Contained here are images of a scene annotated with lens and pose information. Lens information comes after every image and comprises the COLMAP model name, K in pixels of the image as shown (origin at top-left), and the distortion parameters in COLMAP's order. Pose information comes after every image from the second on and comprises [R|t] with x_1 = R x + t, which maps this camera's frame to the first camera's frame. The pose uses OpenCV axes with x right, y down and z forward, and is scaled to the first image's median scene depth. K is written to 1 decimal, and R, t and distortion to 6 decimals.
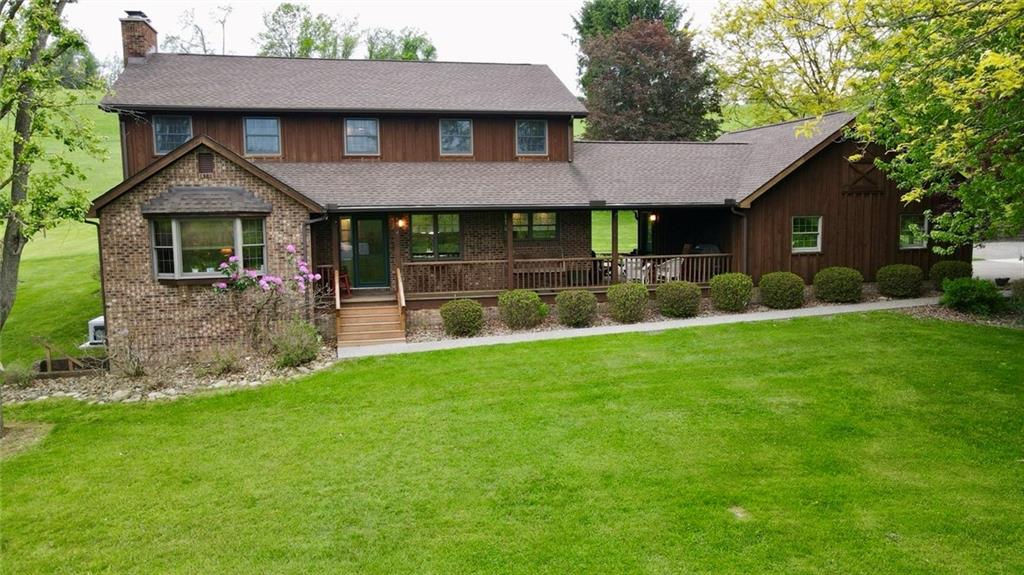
lens RADIAL K [[766.9, 0, 512.0], [0, 766.9, 287.5], [0, 0, 1]] dist [0.000891, 0.044738]
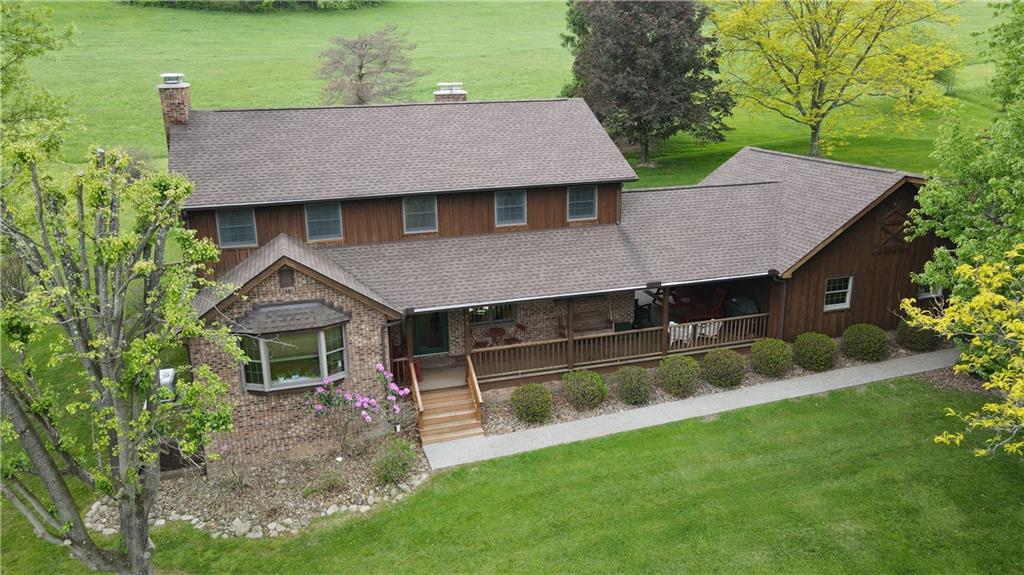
lens RADIAL K [[766.9, 0, 512.0], [0, 766.9, 287.5], [0, 0, 1]] dist [0.000891, 0.044738]
pose [[0.997313, -0.023106, 0.069520, -0.166054], [0.009902, 0.982765, 0.184593, -0.322987], [-0.072587, -0.183408, 0.980353, -0.017813]]
